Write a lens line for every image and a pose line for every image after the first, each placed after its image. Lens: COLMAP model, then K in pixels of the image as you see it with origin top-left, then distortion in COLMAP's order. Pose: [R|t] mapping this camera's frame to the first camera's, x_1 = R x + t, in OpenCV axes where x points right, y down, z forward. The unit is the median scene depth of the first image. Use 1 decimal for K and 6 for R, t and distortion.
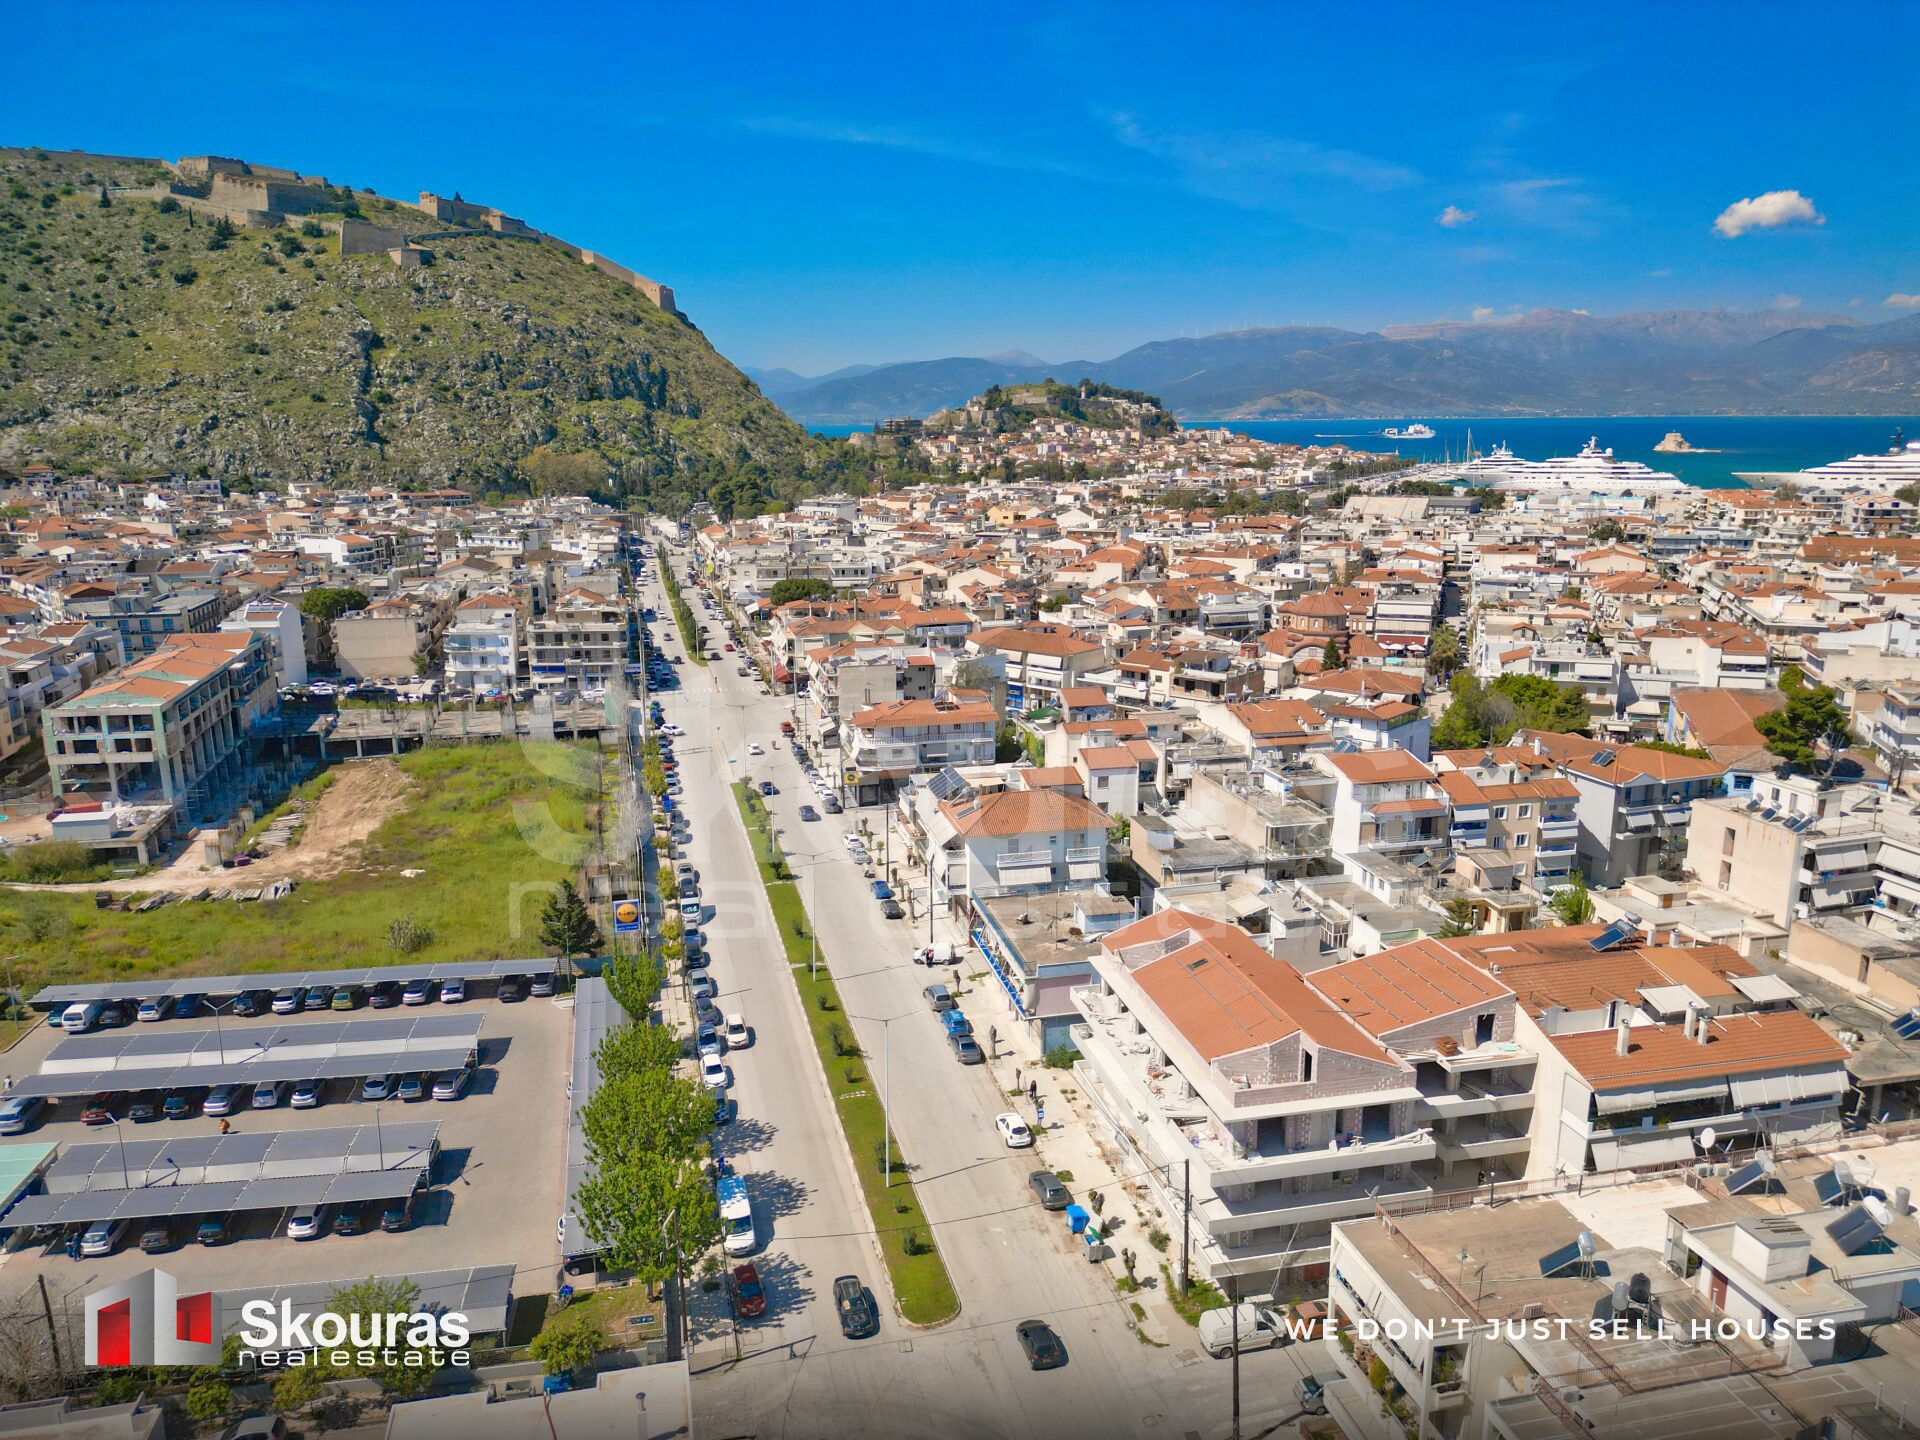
lens RADIAL K [[1332.9, 0, 959.8], [0, 1332.9, 724.8], [0, 0, 1]] dist [0.082122, -0.082277]
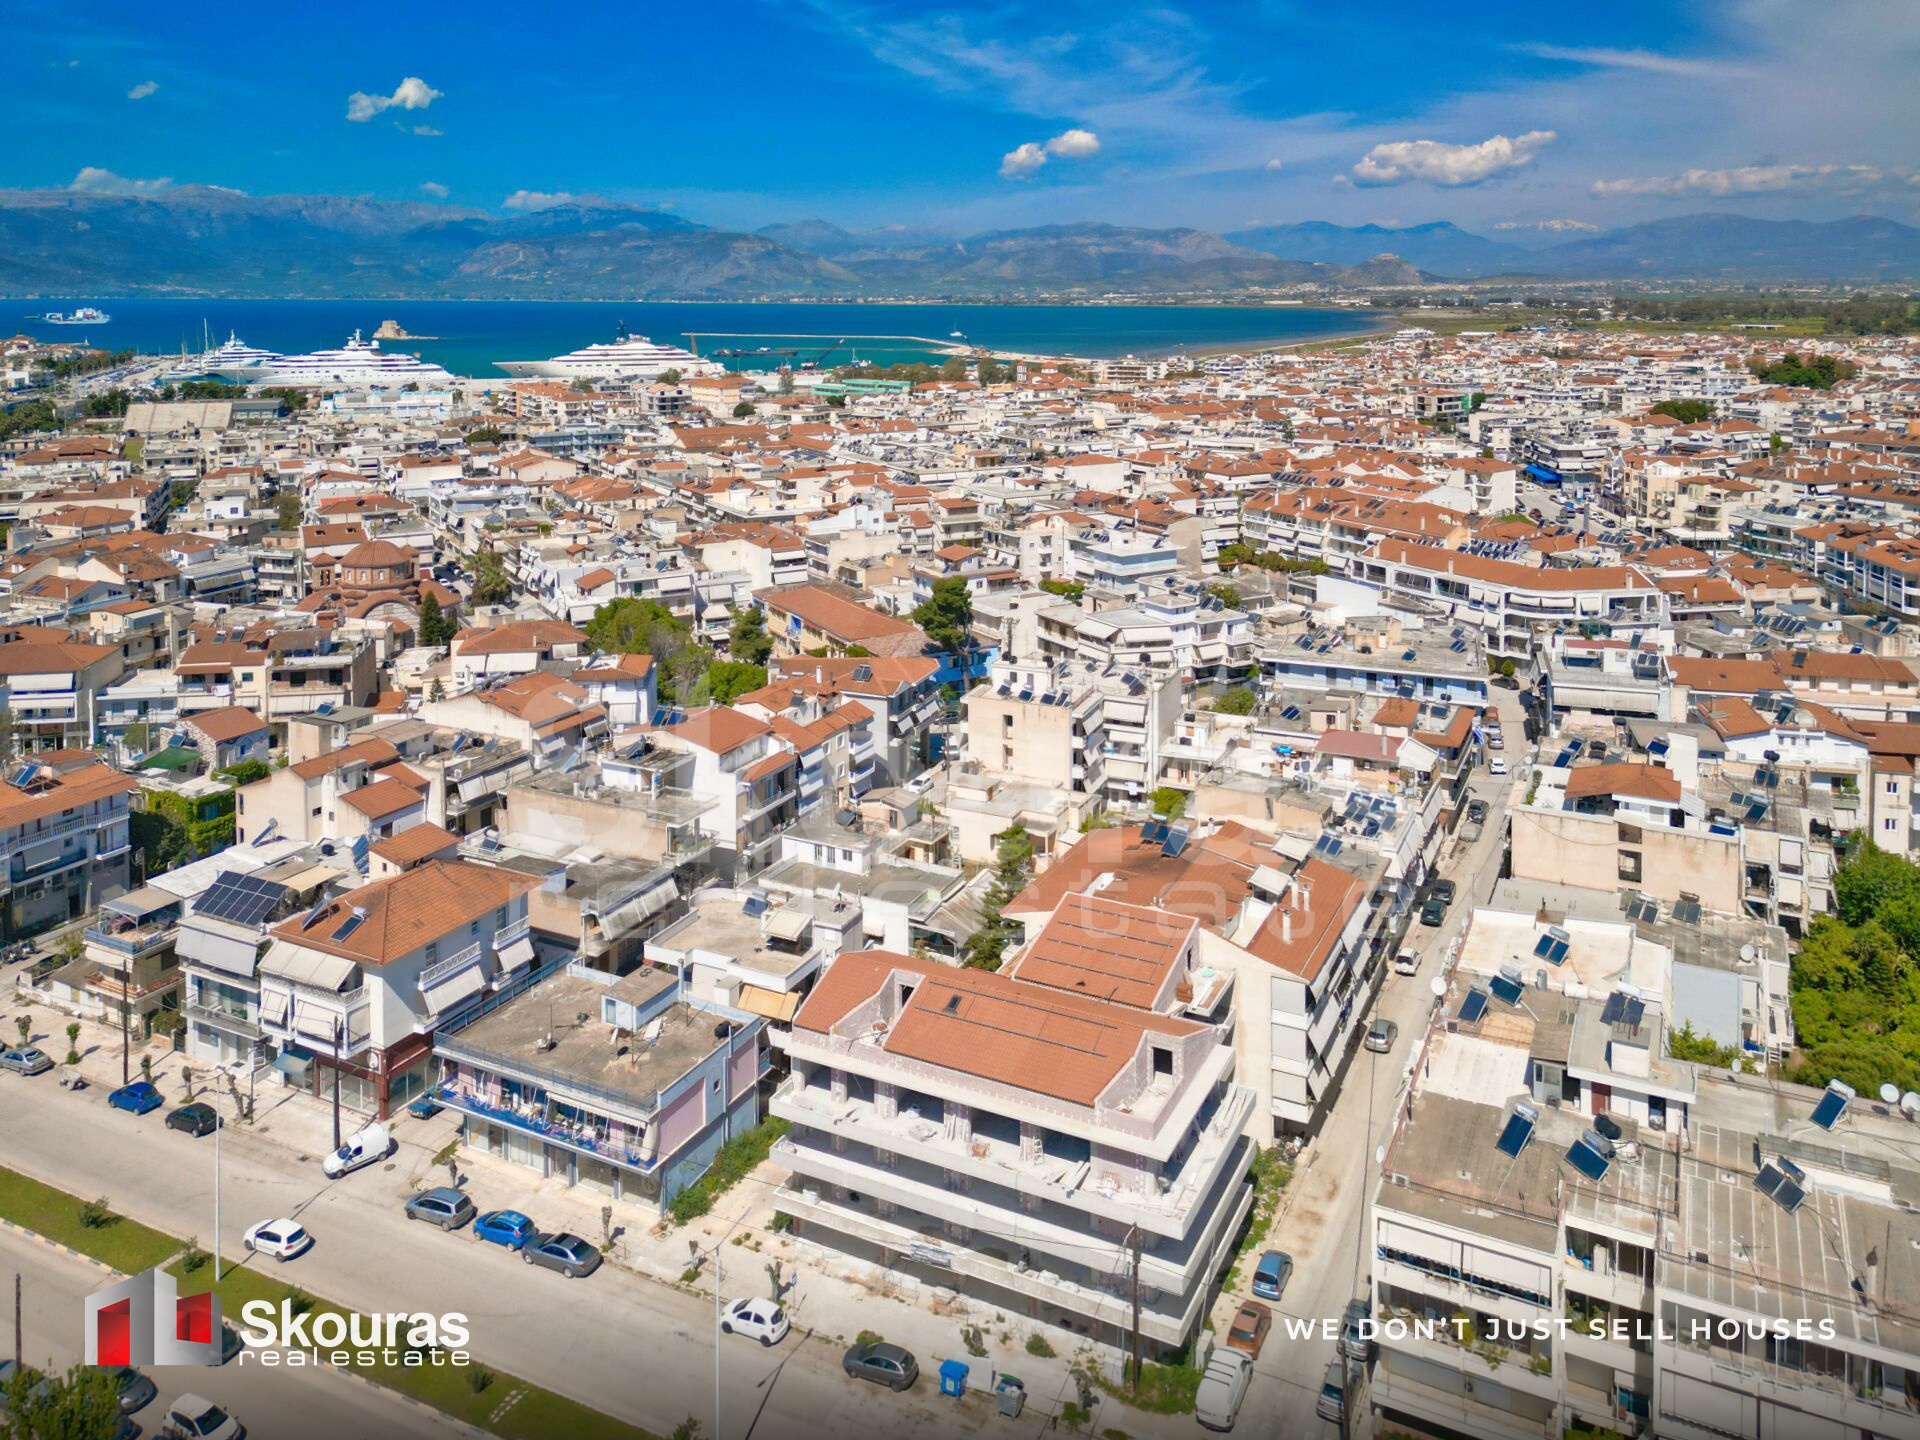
lens RADIAL K [[1401.6, 0, 959.5], [0, 1401.6, 628.8], [0, 0, 1]] dist [0.091694, -0.114518]
pose [[0.640326, -0.173142, 0.748335, -0.080616], [0.169857, 0.982061, 0.081878, -0.024407], [-0.749087, 0.074681, 0.658249, 0.063378]]
